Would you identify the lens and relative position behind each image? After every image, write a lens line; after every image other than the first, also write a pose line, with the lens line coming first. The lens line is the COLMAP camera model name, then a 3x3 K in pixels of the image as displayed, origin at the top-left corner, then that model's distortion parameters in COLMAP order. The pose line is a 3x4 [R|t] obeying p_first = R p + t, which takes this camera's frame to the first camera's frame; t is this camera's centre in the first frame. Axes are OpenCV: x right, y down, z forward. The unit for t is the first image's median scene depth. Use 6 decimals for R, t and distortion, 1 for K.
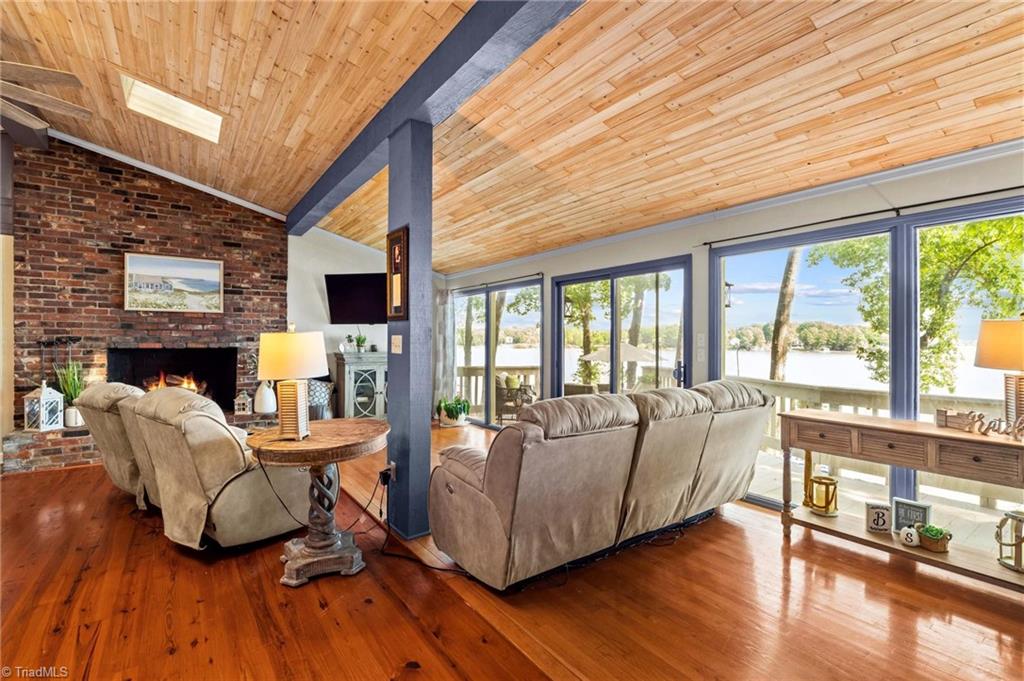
lens RADIAL K [[480.7, 0, 501.1], [0, 480.7, 341.1], [0, 0, 1]] dist [-0.009802, 0.002514]
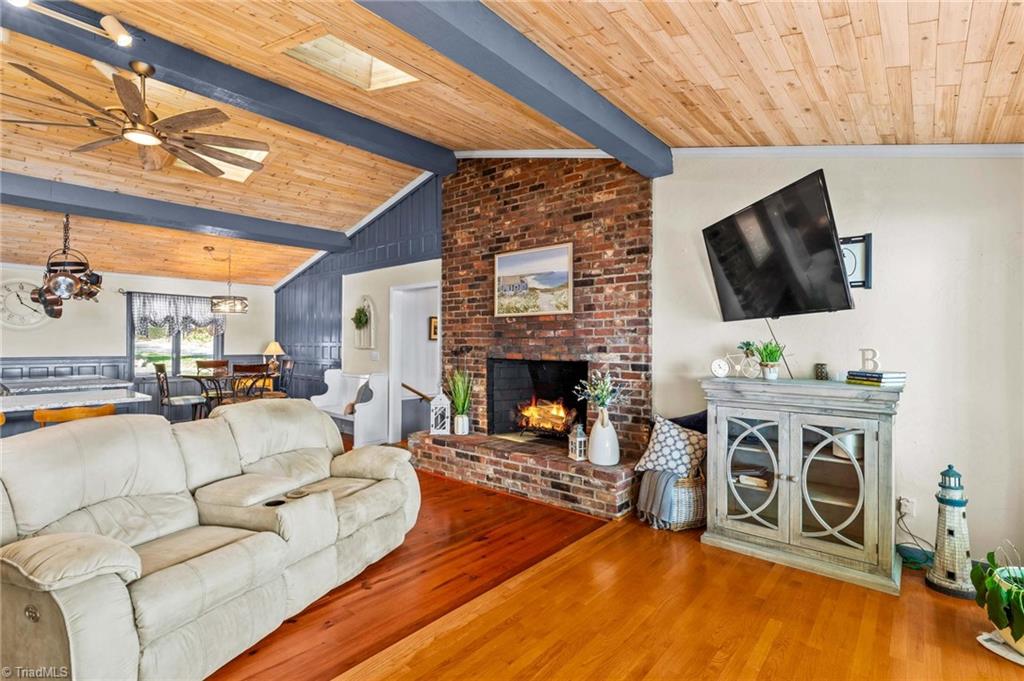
lens RADIAL K [[480.7, 0, 510.0], [0, 480.7, 341.4], [0, 0, 1]] dist [-0.009802, 0.002514]
pose [[0.254877, -0.004923, -0.966961, 0.106678], [0.000829, 0.999988, -0.004872, -0.012440], [0.966973, 0.000440, 0.254878, 0.723425]]
